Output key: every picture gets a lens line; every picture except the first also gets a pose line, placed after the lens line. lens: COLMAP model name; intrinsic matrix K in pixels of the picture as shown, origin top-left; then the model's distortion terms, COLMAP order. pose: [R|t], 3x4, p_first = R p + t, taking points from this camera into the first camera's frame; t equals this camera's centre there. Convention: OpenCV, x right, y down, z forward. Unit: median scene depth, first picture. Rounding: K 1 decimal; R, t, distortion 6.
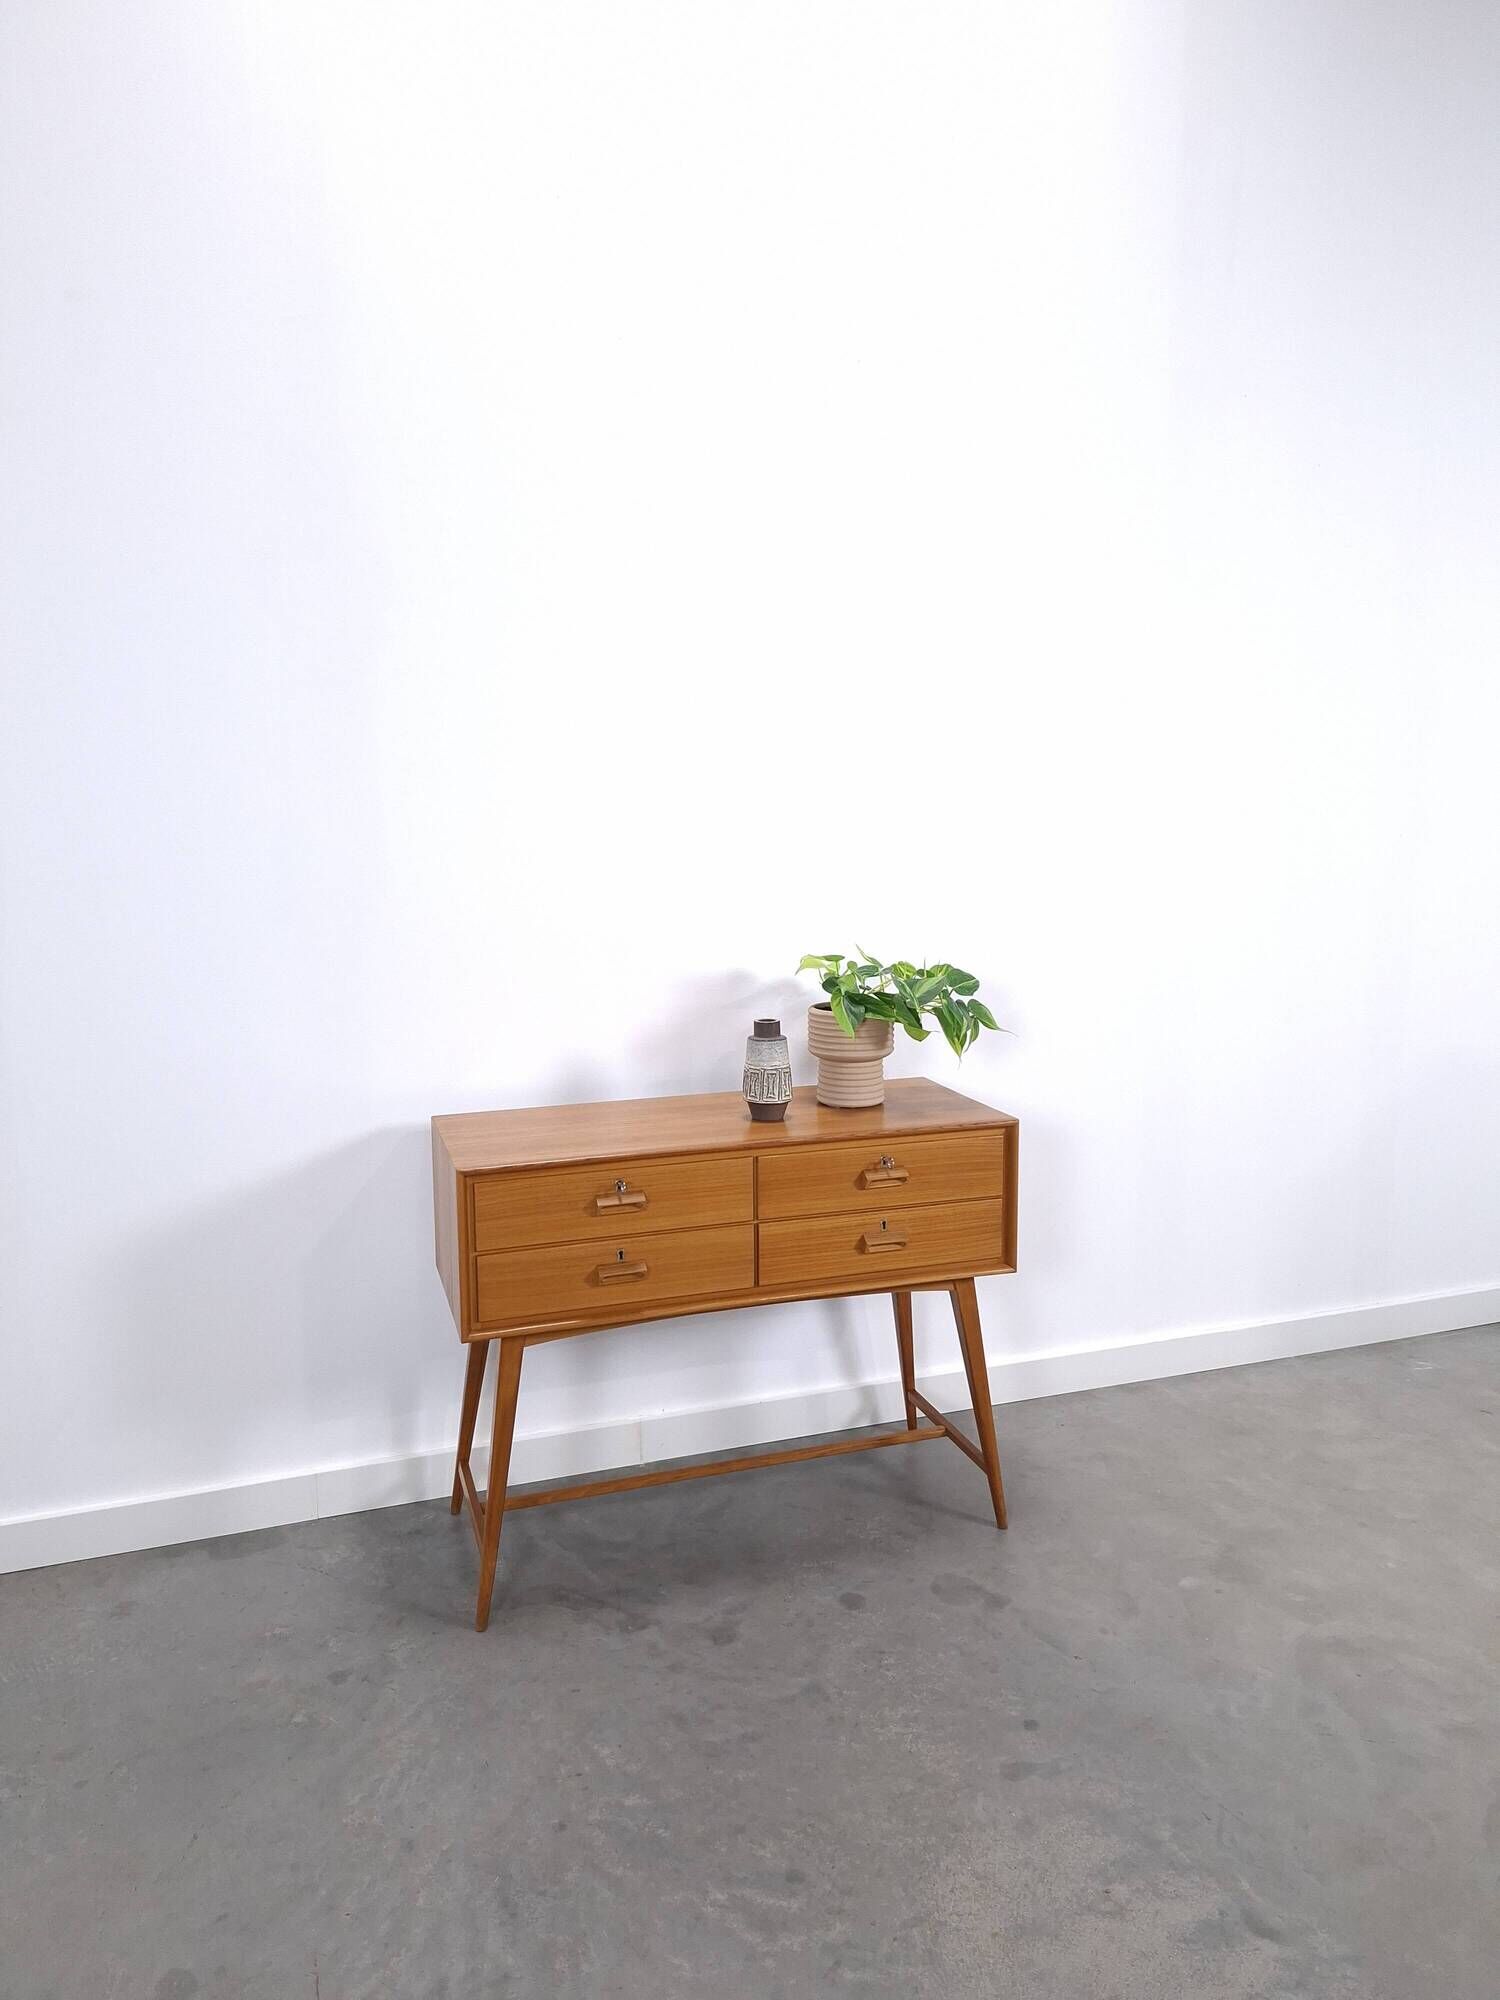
lens RADIAL K [[1415.6, 0, 741.9], [0, 1415.6, 947.8], [0, 0, 1]] dist [0.036559, -0.030713]
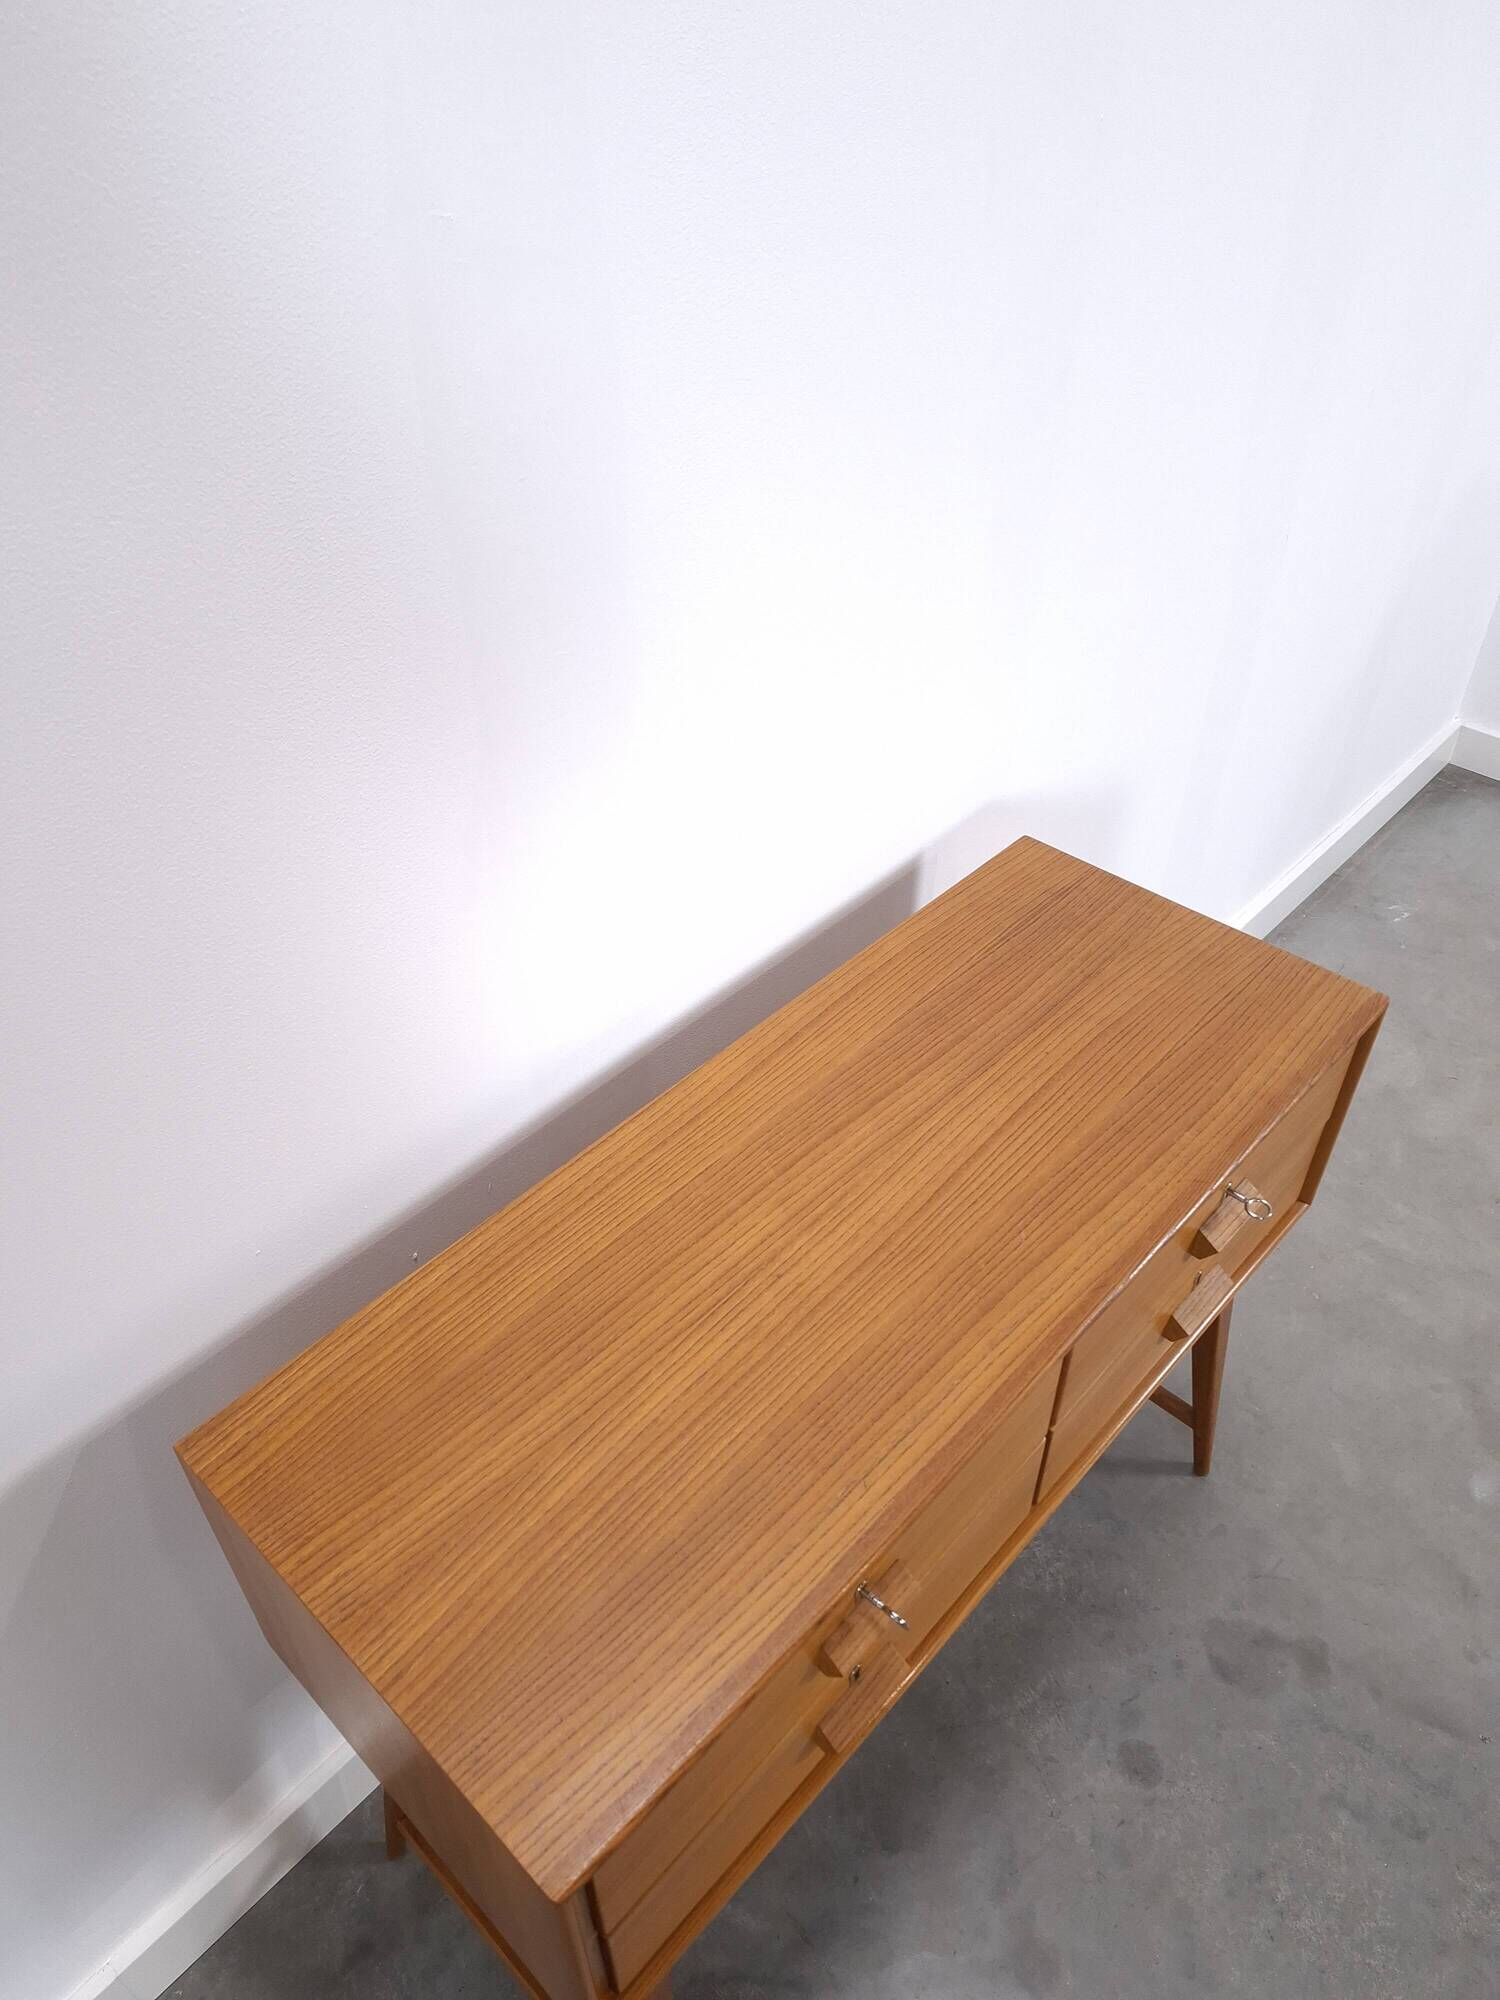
lens RADIAL K [[1415.6, 0, 728.8], [0, 1415.6, 1005.3], [0, 0, 1]] dist [0.036559, -0.030713]
pose [[0.882035, -0.312487, 0.352655, -0.198859], [0.064010, 0.820974, 0.567366, -0.187064], [-0.466816, -0.477863, 0.744130, 0.757891]]
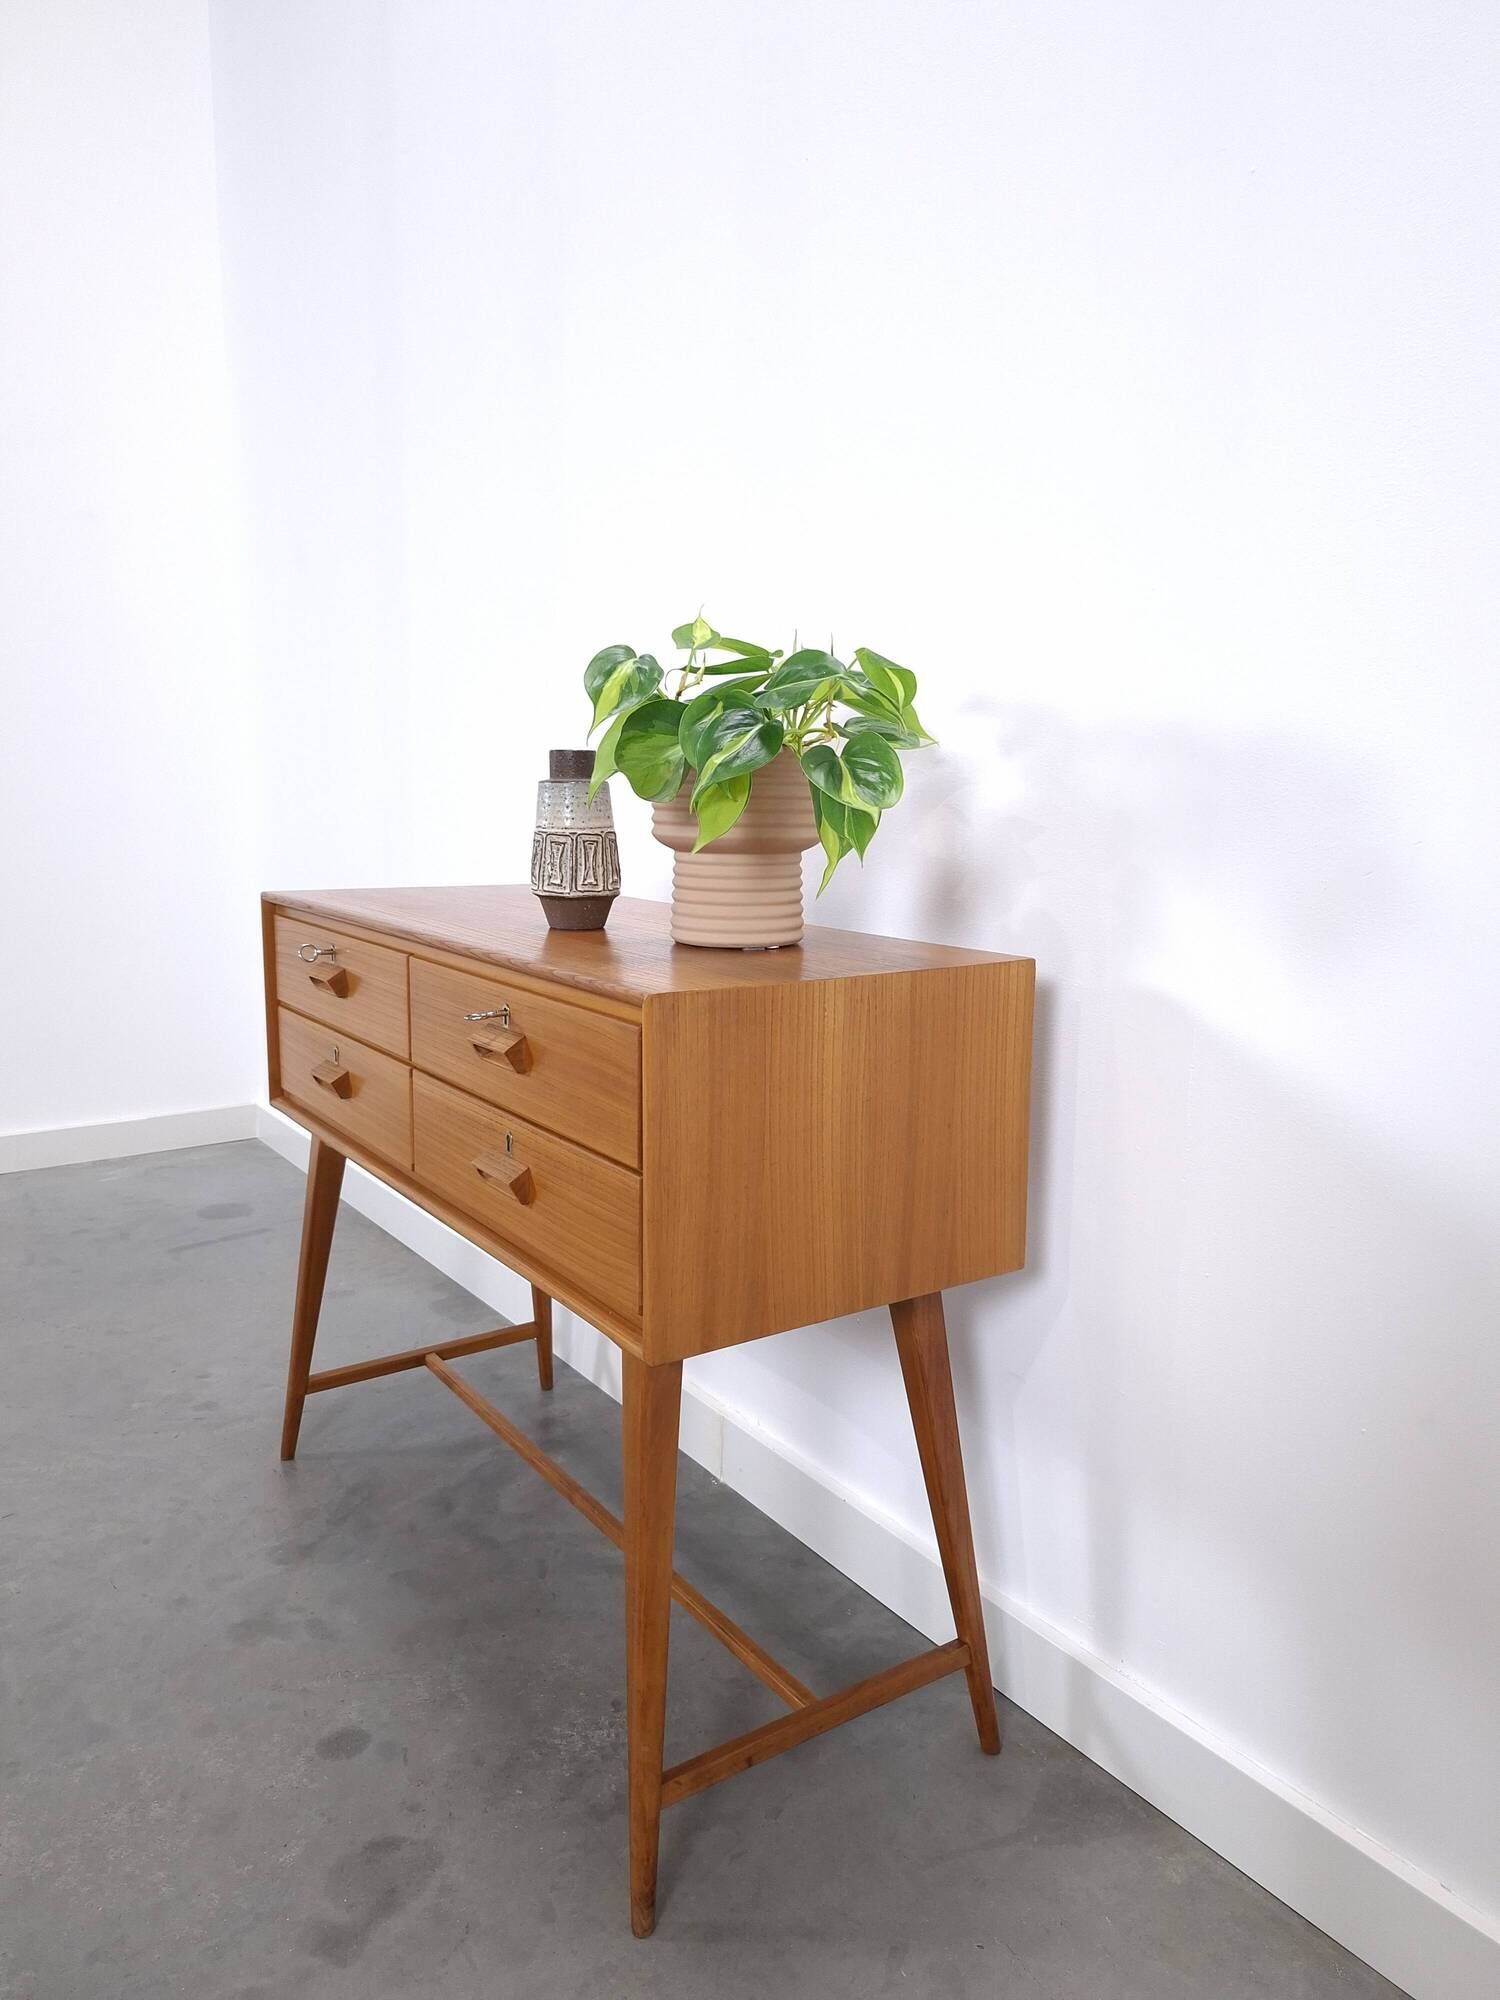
lens RADIAL K [[1417.0, 0, 753.4], [0, 1417.0, 966.5], [0, 0, 1]] dist [0.018701, -0.019719]
pose [[0.276345, 0.140246, -0.950770, 0.608236], [-0.122366, 0.986378, 0.109933, 0.067545], [0.953237, 0.085962, 0.289742, 0.945221]]
